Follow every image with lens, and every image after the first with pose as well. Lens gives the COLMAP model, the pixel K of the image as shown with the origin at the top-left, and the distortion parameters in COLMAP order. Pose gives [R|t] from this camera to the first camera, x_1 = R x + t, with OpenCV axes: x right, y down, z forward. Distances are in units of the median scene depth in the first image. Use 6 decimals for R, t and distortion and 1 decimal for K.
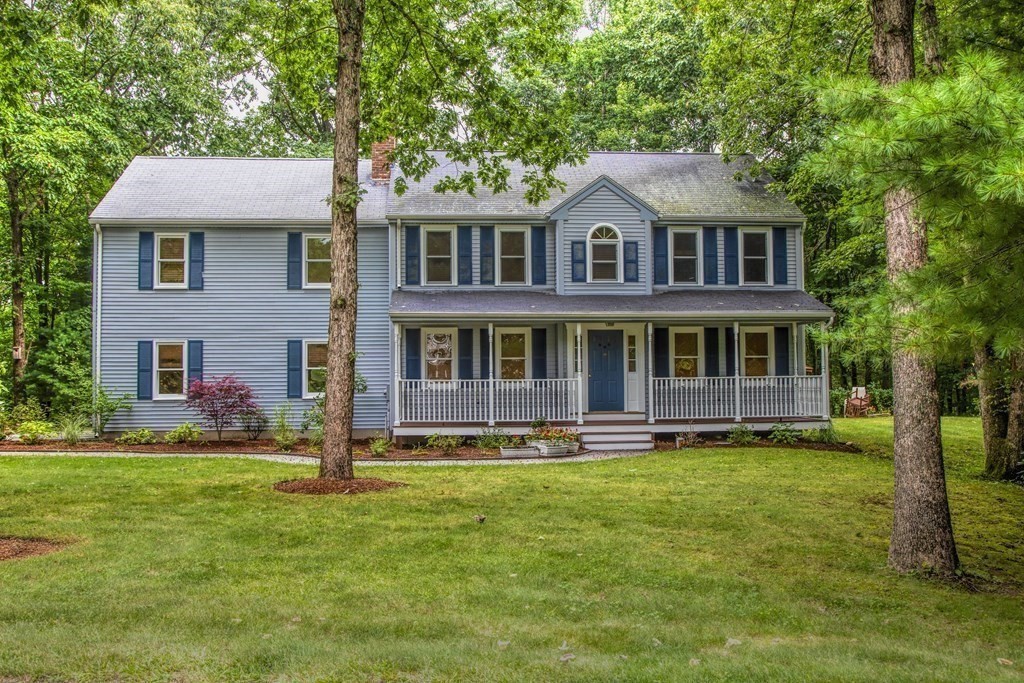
lens RADIAL K [[931.6, 0, 512.0], [0, 931.6, 341.5], [0, 0, 1]] dist [-0.006138, 0.000216]
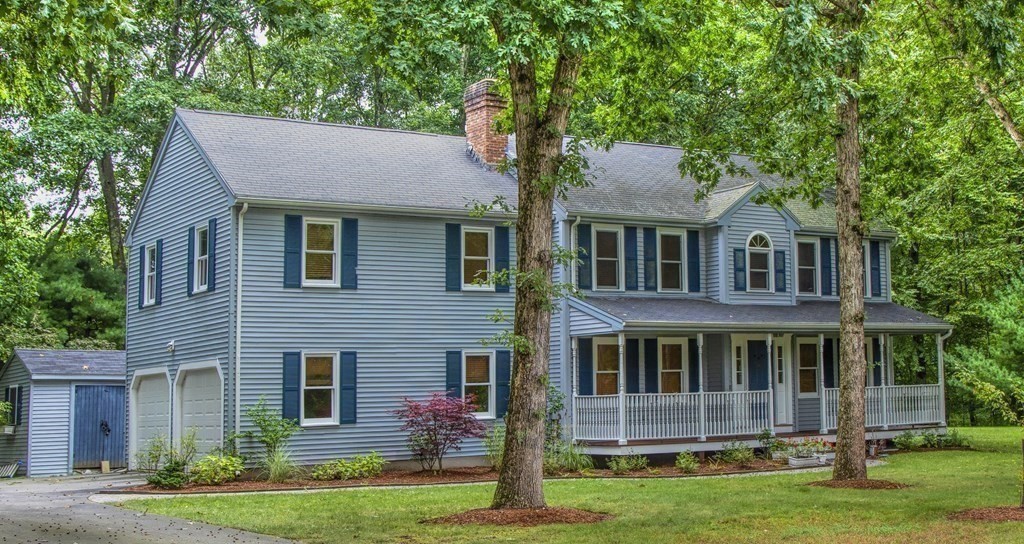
lens RADIAL K [[1320.6, 0, 512.7], [0, 1320.6, 298.5], [0, 0, 1]] dist [0.000353, -0.002632]
pose [[0.871188, 0.019515, 0.490562, -0.790216], [0.002907, 0.998987, -0.044903, 0.004907], [-0.490941, 0.040545, 0.870249, -0.074799]]
